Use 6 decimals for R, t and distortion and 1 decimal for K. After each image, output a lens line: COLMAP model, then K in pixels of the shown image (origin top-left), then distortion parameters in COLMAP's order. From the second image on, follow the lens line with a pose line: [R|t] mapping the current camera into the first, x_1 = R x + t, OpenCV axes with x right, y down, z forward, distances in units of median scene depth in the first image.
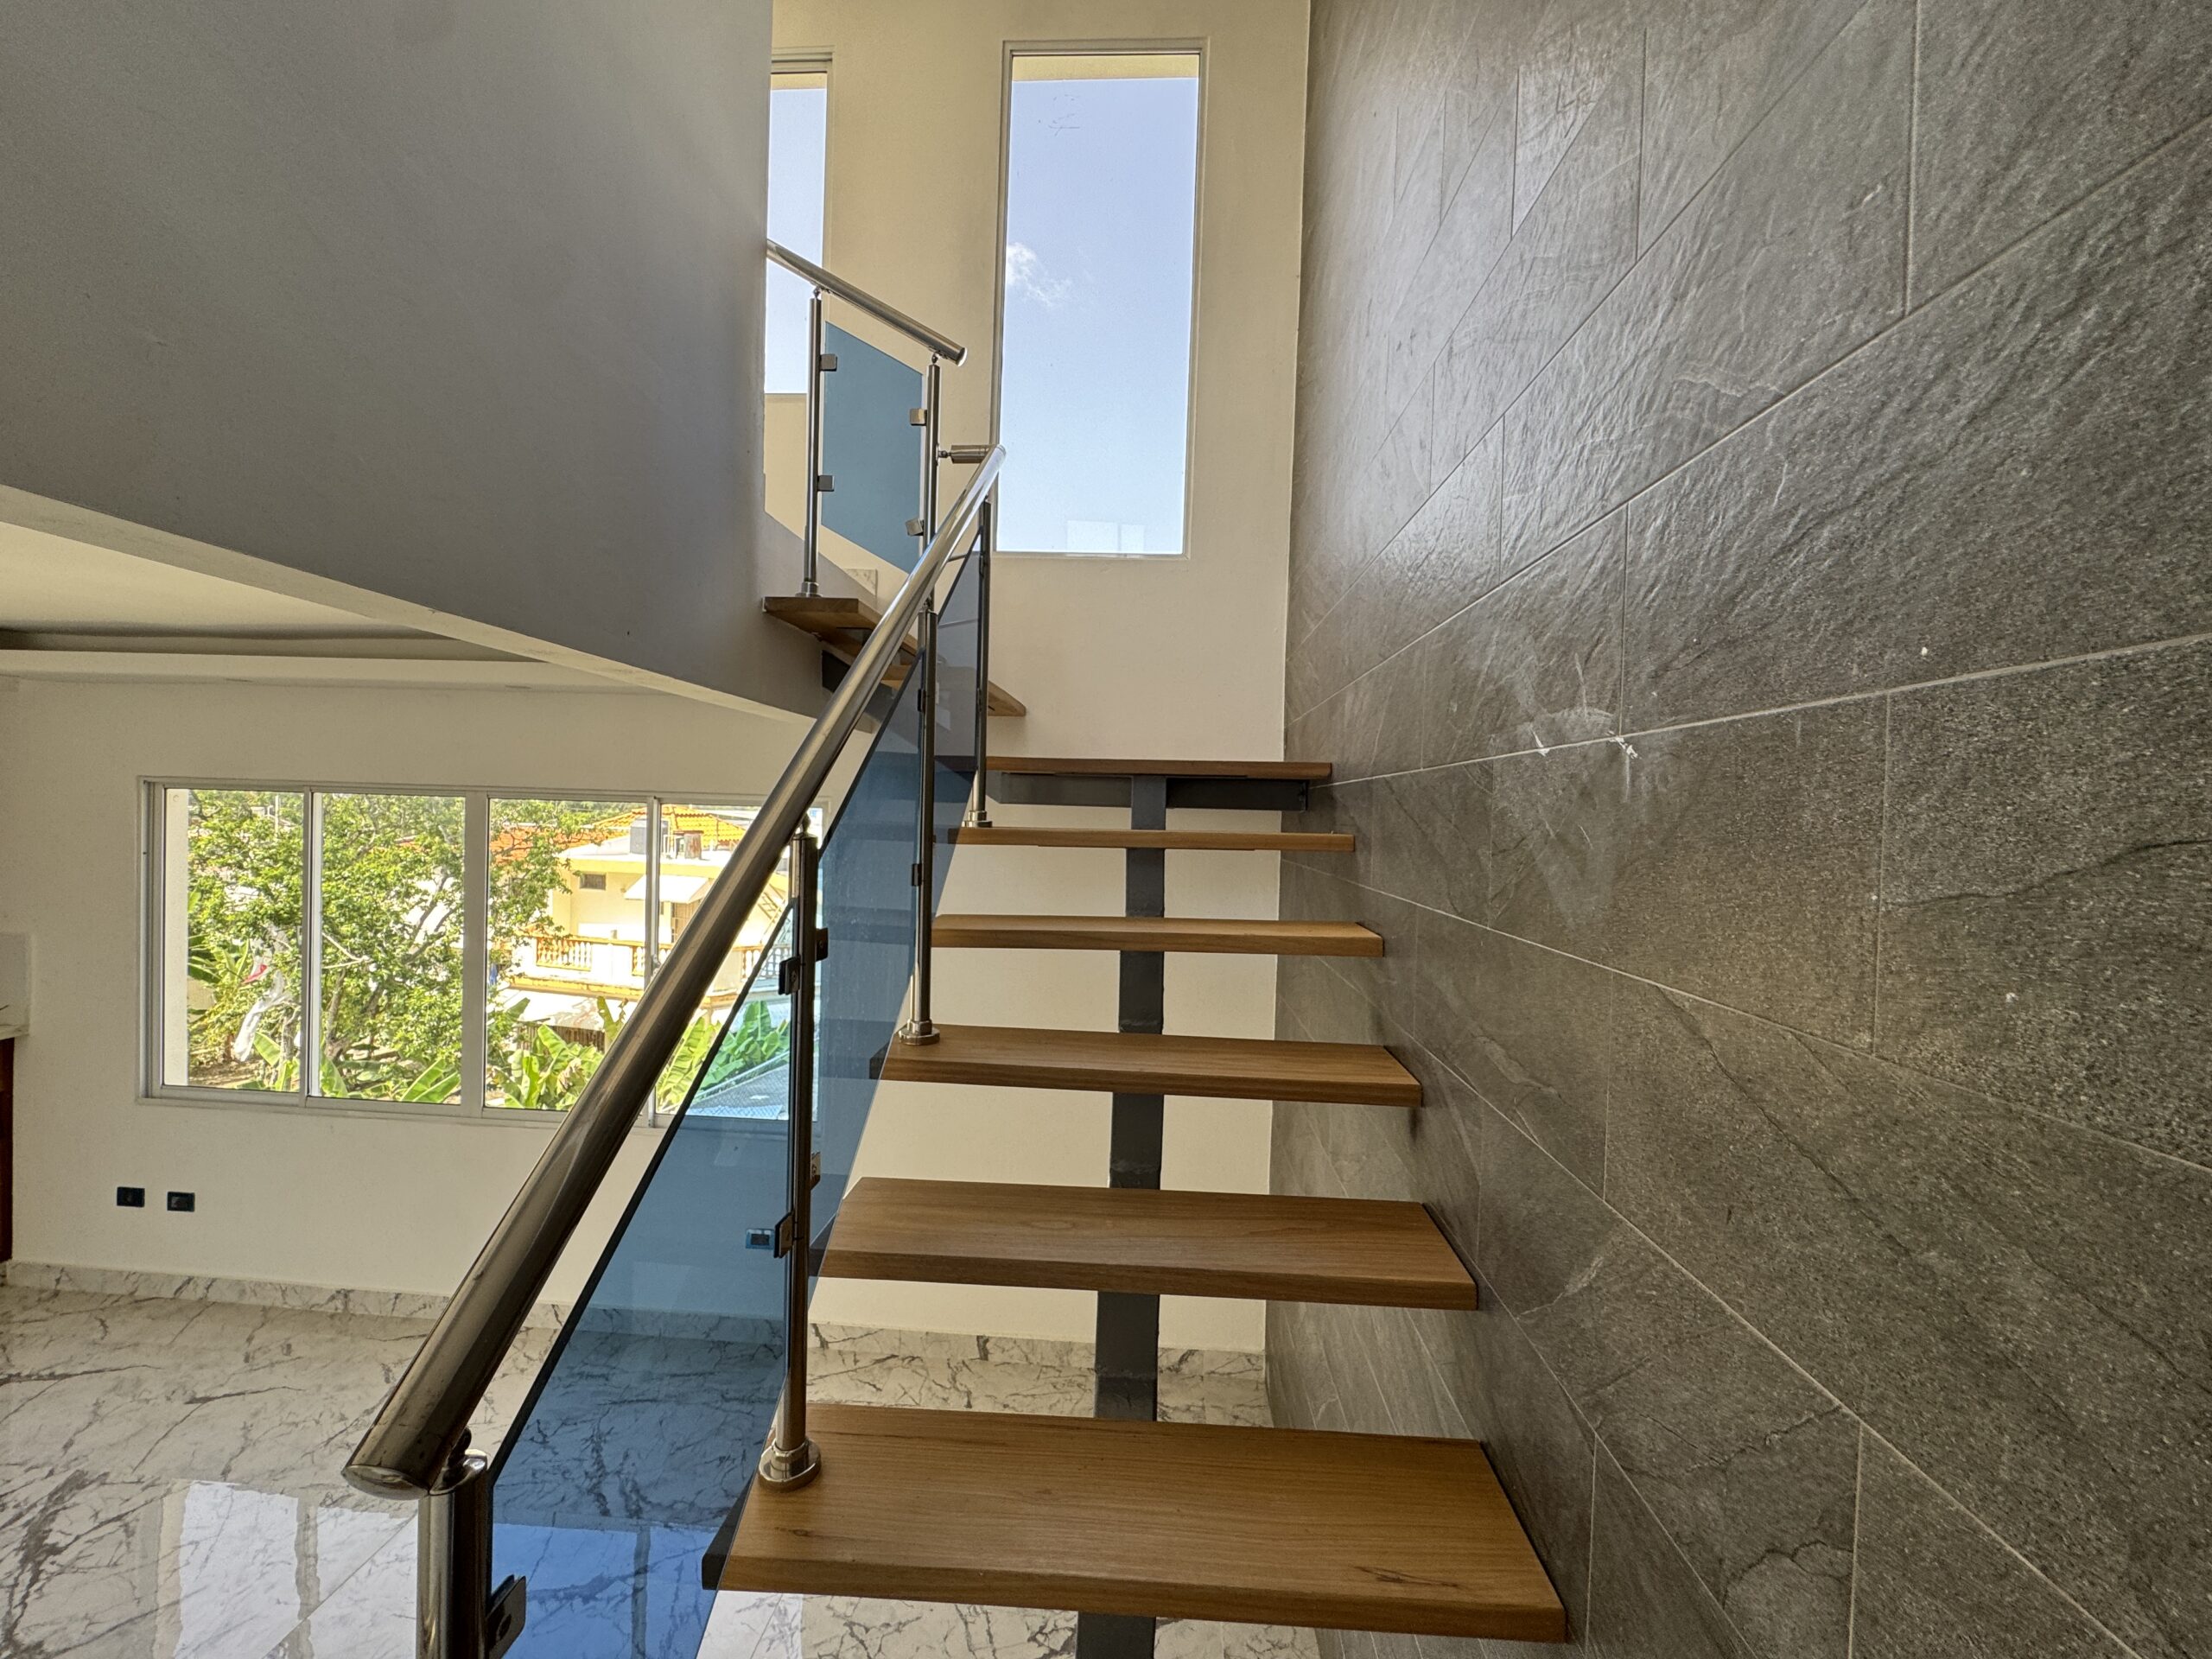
lens RADIAL K [[886.7, 0, 1106.0], [0, 886.7, 829.5], [0, 0, 1]] dist [-0.001017, -0.000035]
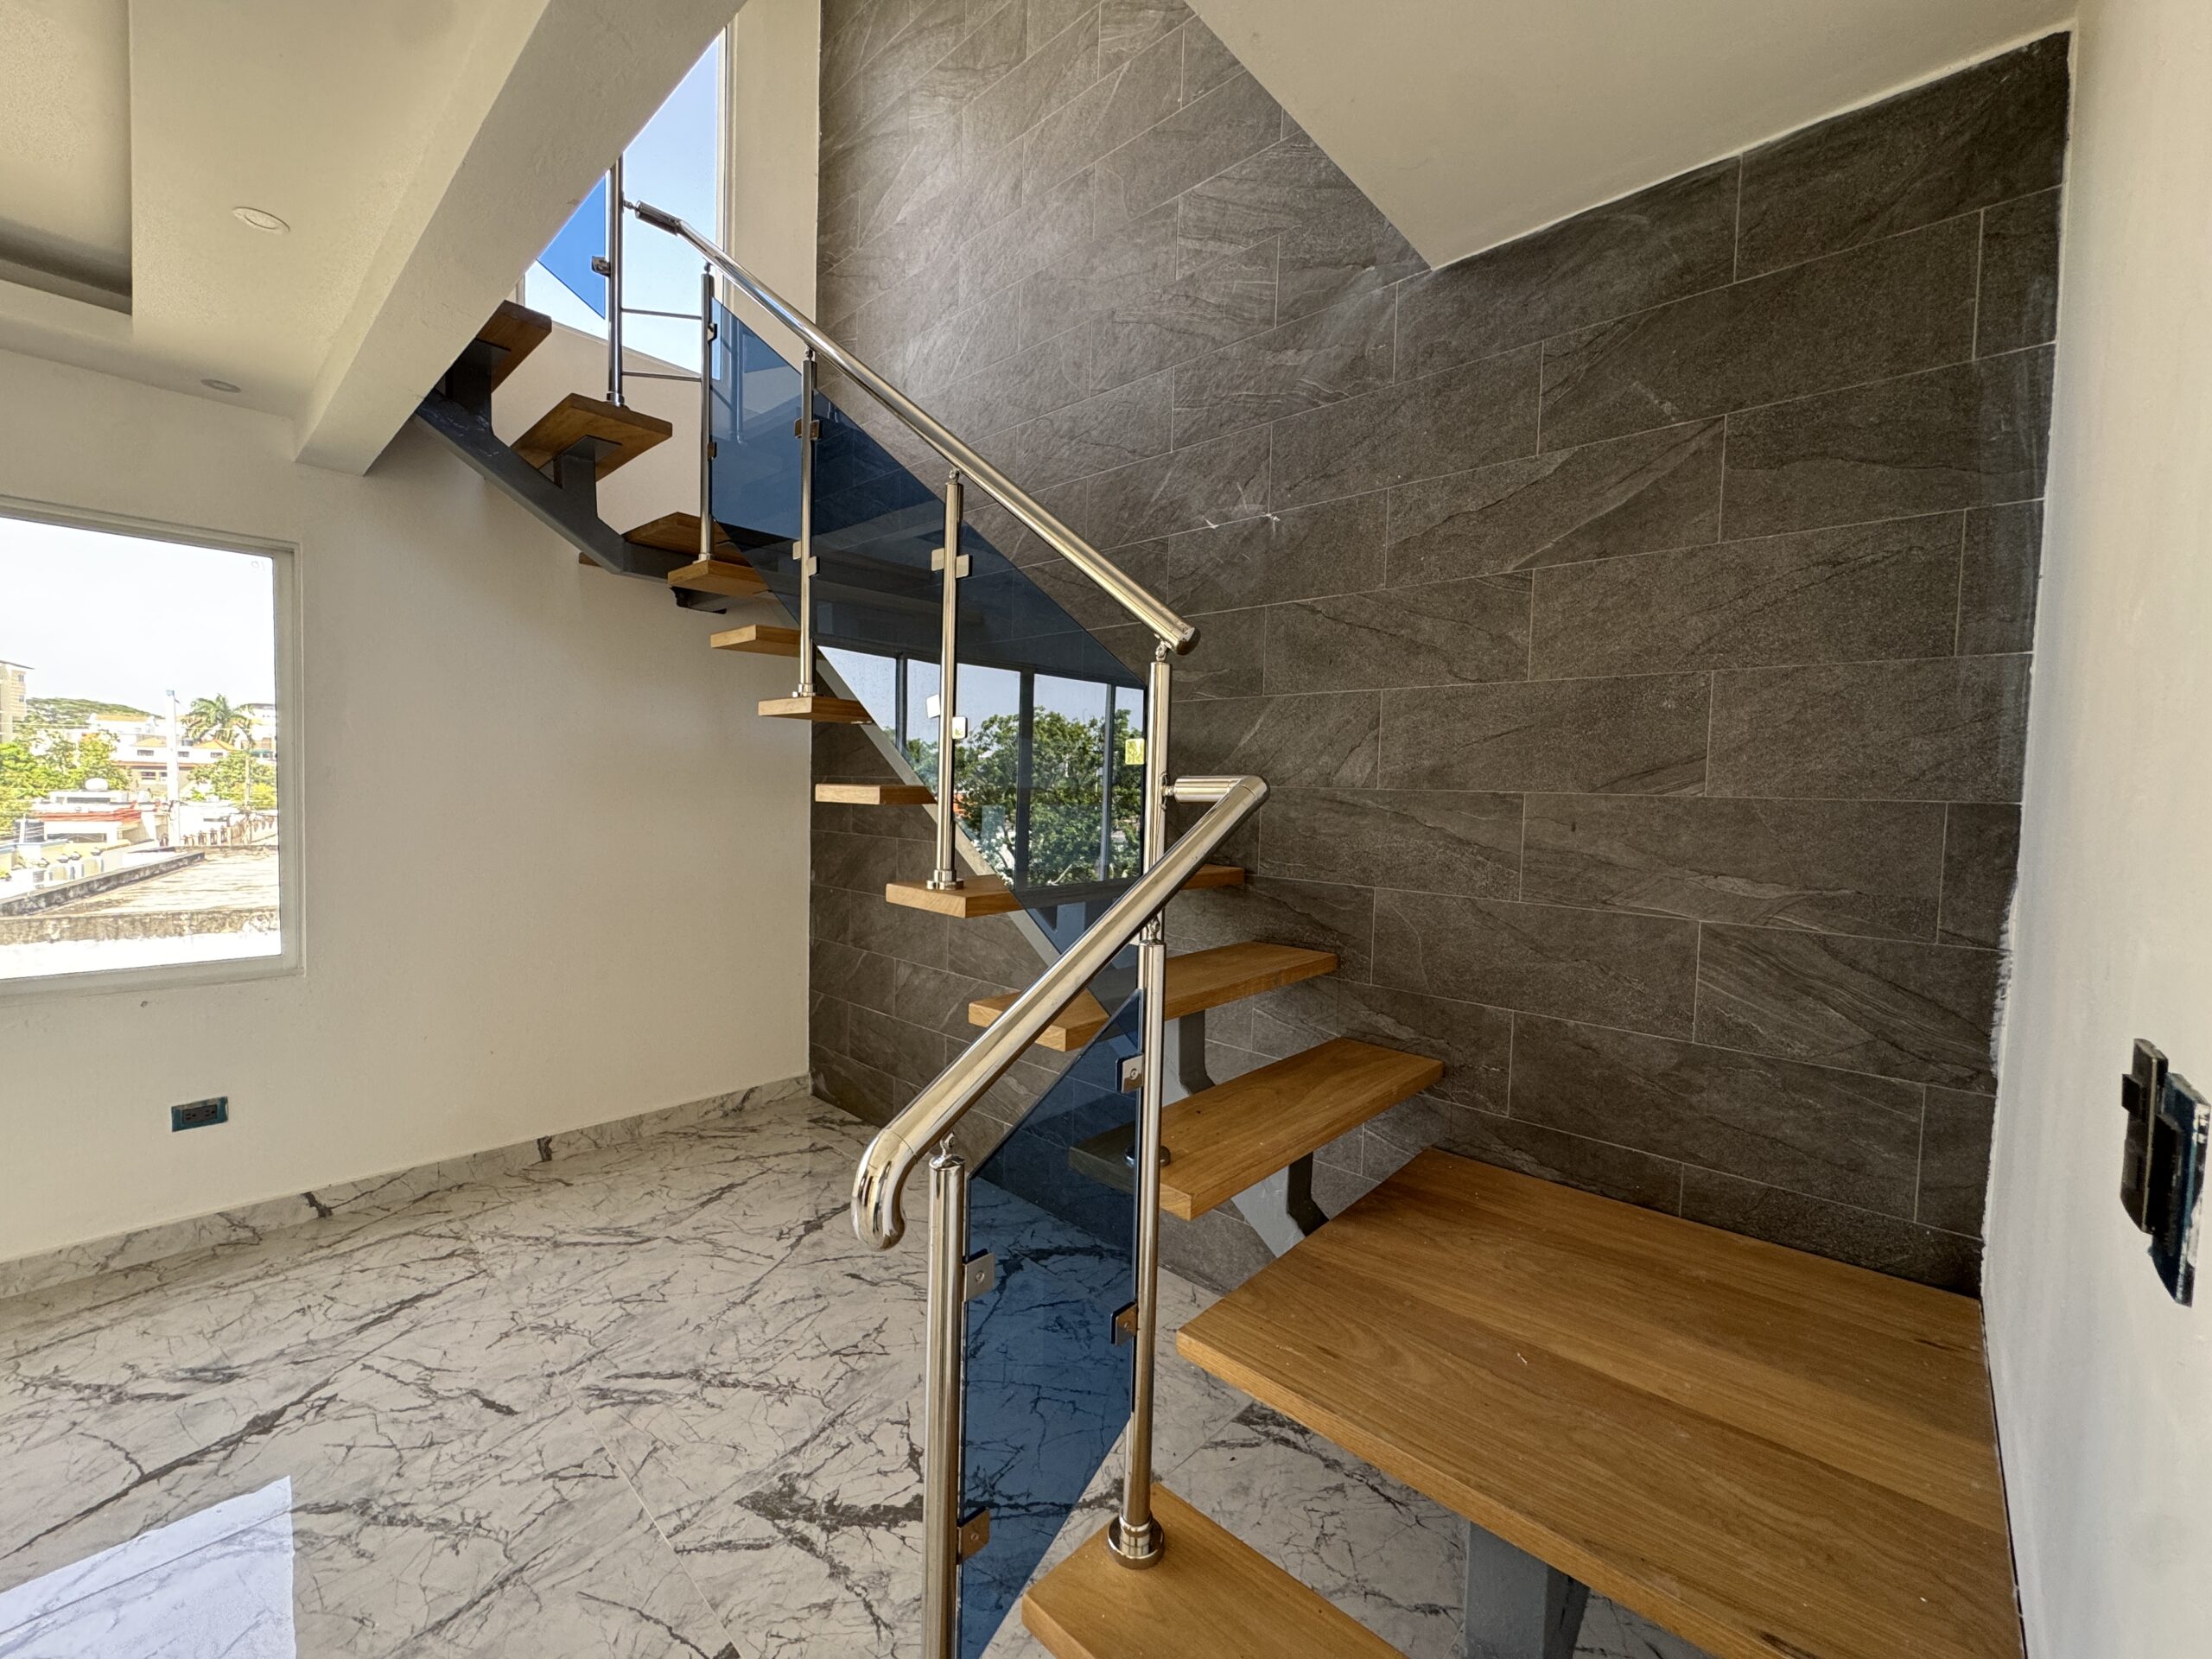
lens RADIAL K [[884.0, 0, 1106.0], [0, 884.0, 829.5], [0, 0, 1]] dist [-0.002451, 0.000595]
pose [[0.634768, -0.051287, 0.770999, -0.606915], [0.006377, 0.998109, 0.061145, 0.225970], [-0.772676, -0.033896, 0.633894, -0.102420]]
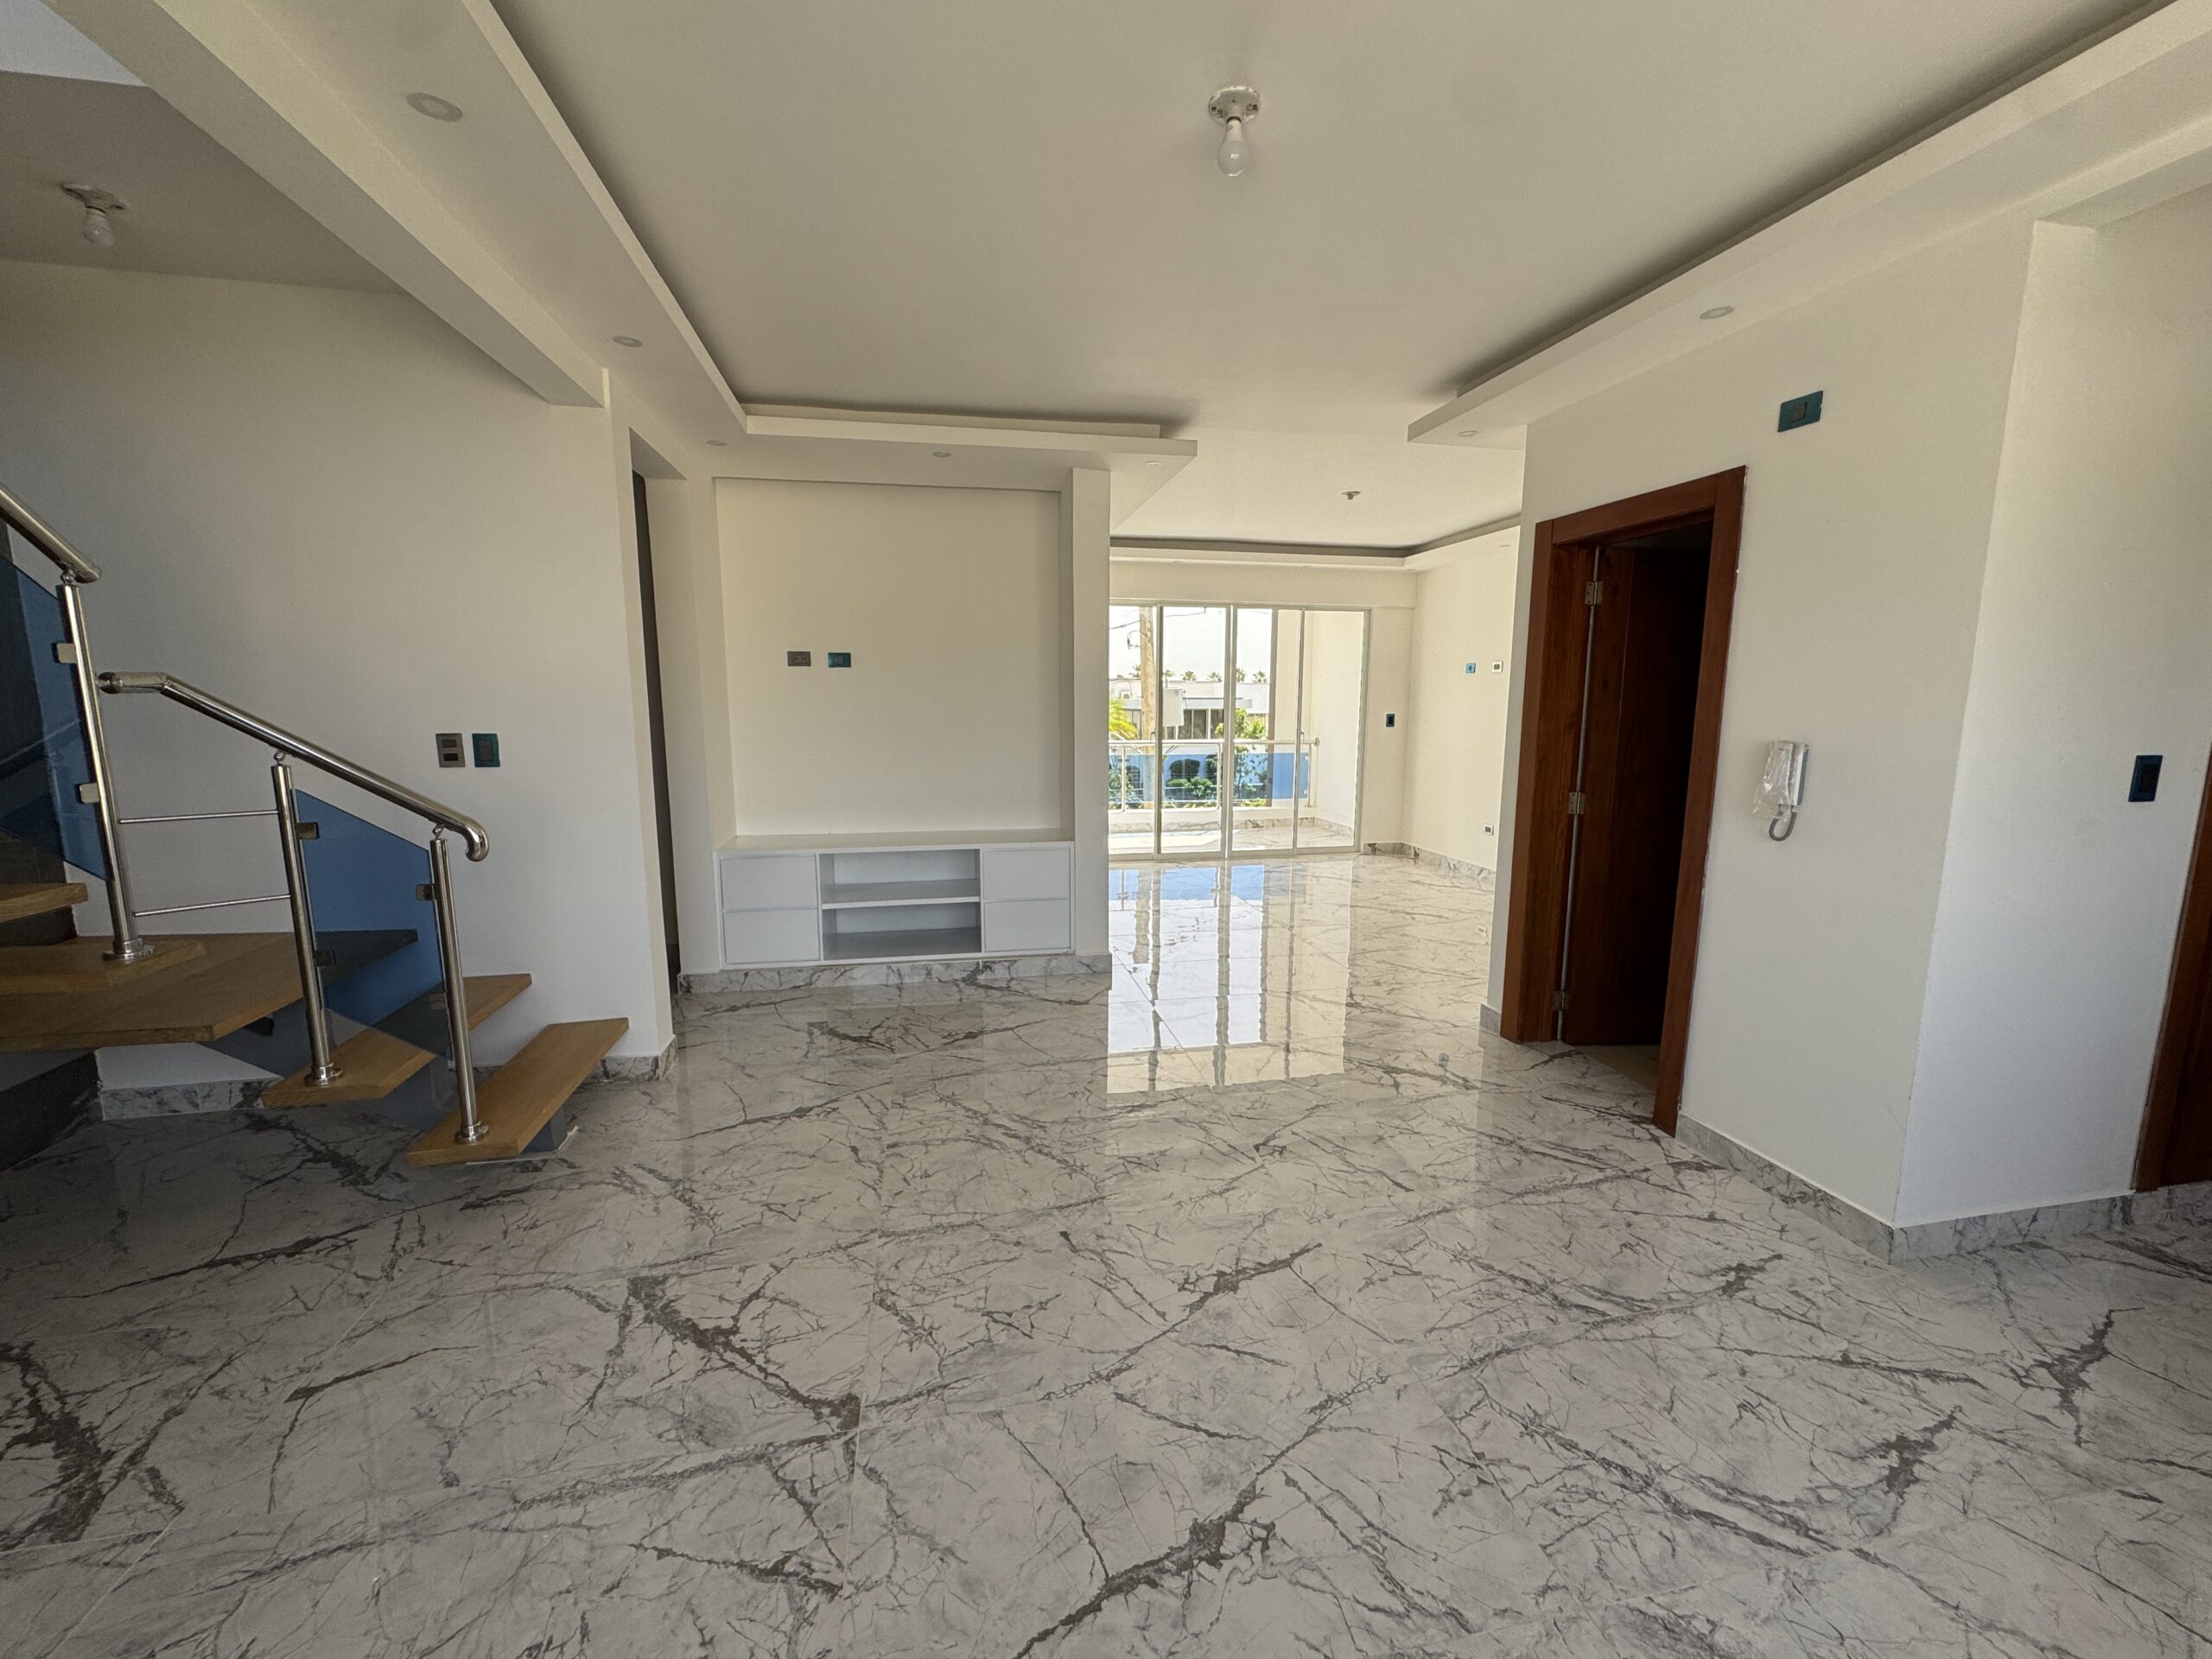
lens RADIAL K [[884.0, 0, 1106.0], [0, 884.0, 829.5], [0, 0, 1]] dist [-0.002451, 0.000595]
pose [[-0.965165, 0.003901, -0.261615, -0.788287], [-0.039099, 0.986511, 0.158957, 0.205097], [0.258706, 0.163648, -0.951993, 1.156170]]
